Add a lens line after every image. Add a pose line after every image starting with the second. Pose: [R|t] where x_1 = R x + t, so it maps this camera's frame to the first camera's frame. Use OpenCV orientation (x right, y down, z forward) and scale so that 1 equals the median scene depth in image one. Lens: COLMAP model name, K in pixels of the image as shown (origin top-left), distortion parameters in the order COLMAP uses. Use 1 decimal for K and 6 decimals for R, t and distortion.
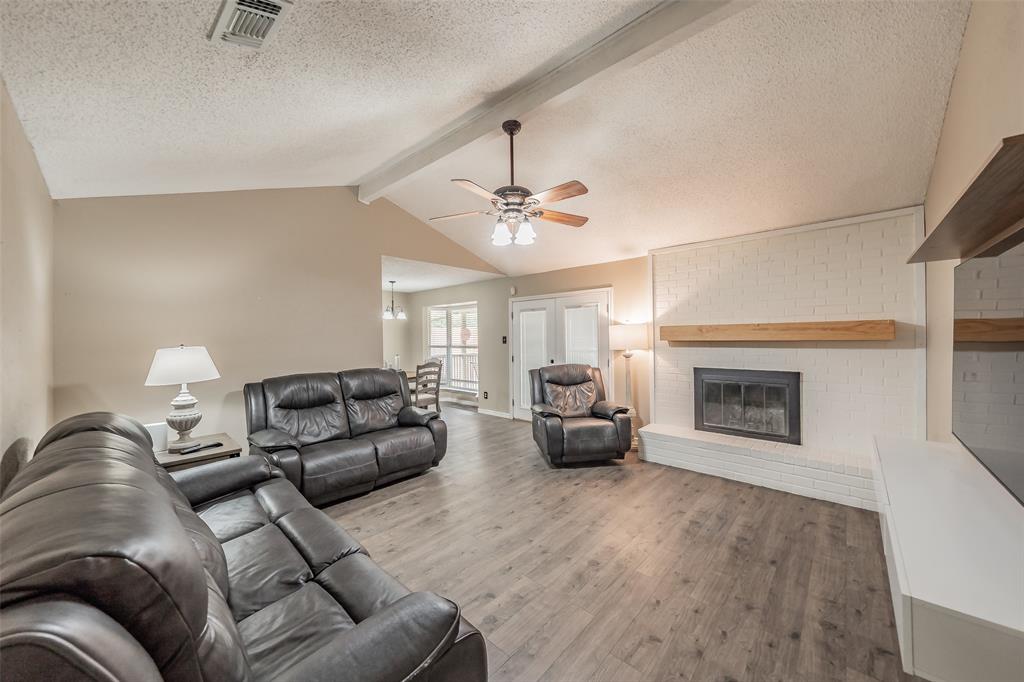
lens RADIAL K [[368.6, 0, 518.2], [0, 368.6, 334.3], [0, 0, 1]] dist [-0.007292, 0.000172]
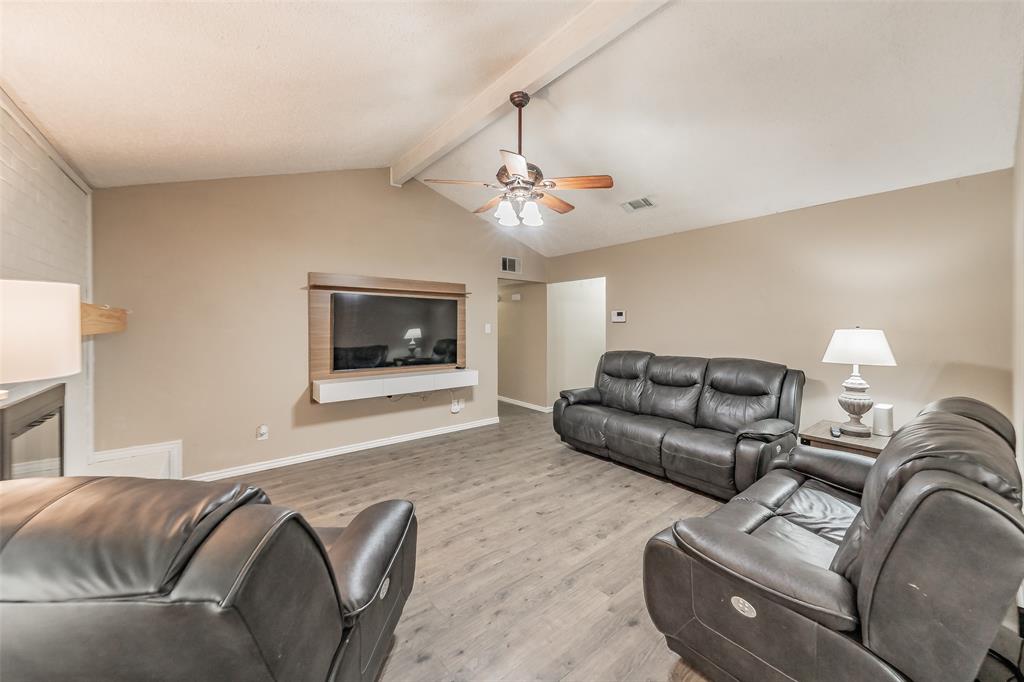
lens RADIAL K [[368.6, 0, 512.7], [0, 368.6, 332.5], [0, 0, 1]] dist [-0.007292, 0.000172]
pose [[-0.978112, 0.010944, 0.207793, -0.216940], [0.014743, 0.999751, 0.016745, 0.013673], [-0.207558, 0.019442, -0.978029, 2.193805]]
